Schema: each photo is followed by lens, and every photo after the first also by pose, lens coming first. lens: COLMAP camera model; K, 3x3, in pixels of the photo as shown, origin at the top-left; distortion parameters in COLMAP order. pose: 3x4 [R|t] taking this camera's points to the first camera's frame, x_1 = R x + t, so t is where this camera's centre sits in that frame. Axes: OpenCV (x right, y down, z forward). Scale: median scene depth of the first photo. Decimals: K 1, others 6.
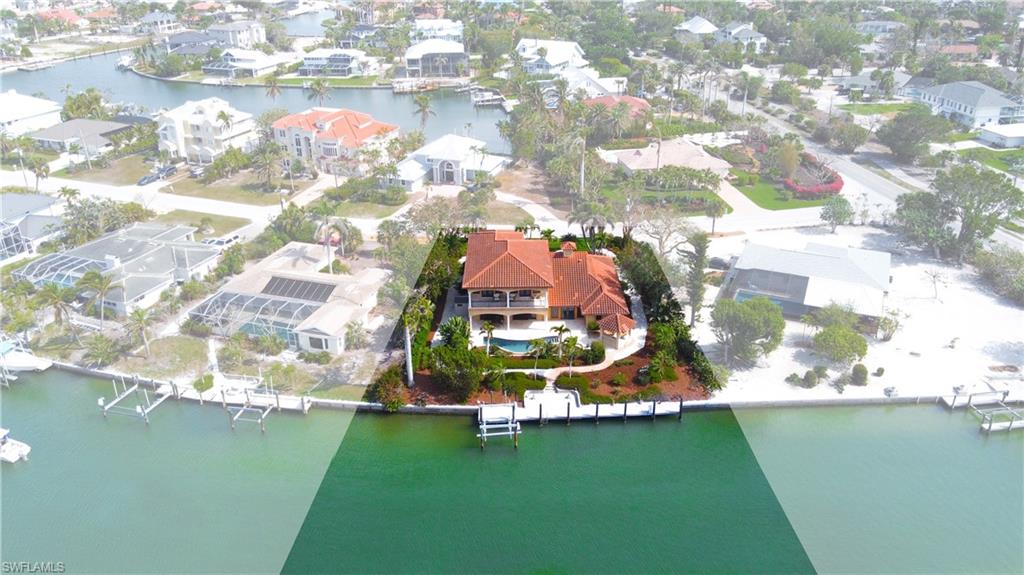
lens RADIAL K [[771.4, 0, 509.9], [0, 771.4, 287.2], [0, 0, 1]] dist [0.003419, 0.005154]
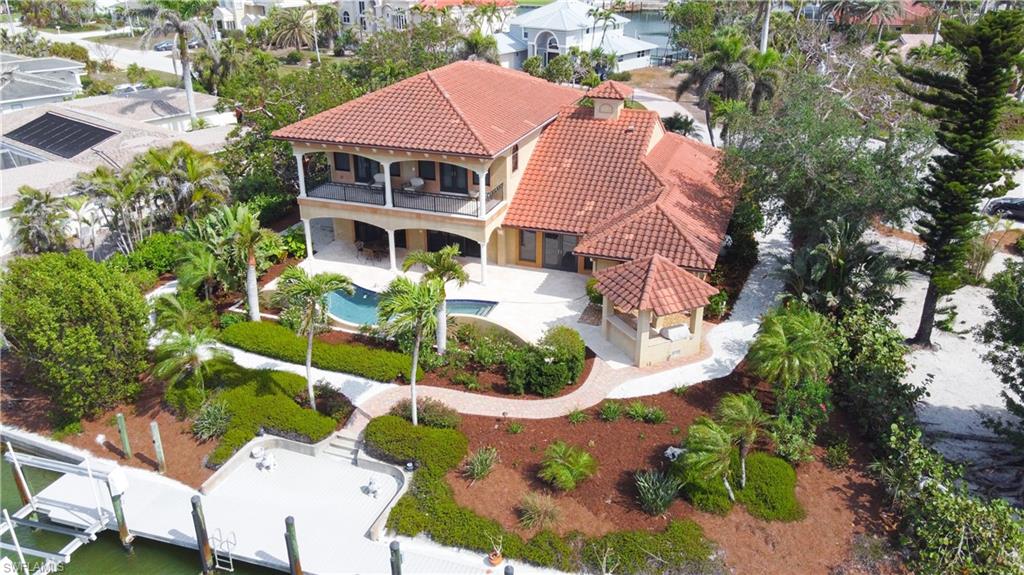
lens RADIAL K [[771.4, 0, 513.0], [0, 771.4, 287.3], [0, 0, 1]] dist [0.003419, 0.005154]
pose [[0.936395, 0.150332, -0.317120, 0.182077], [-0.155226, 0.987829, 0.009932, 0.052305], [0.314754, 0.039925, 0.948333, 0.668391]]
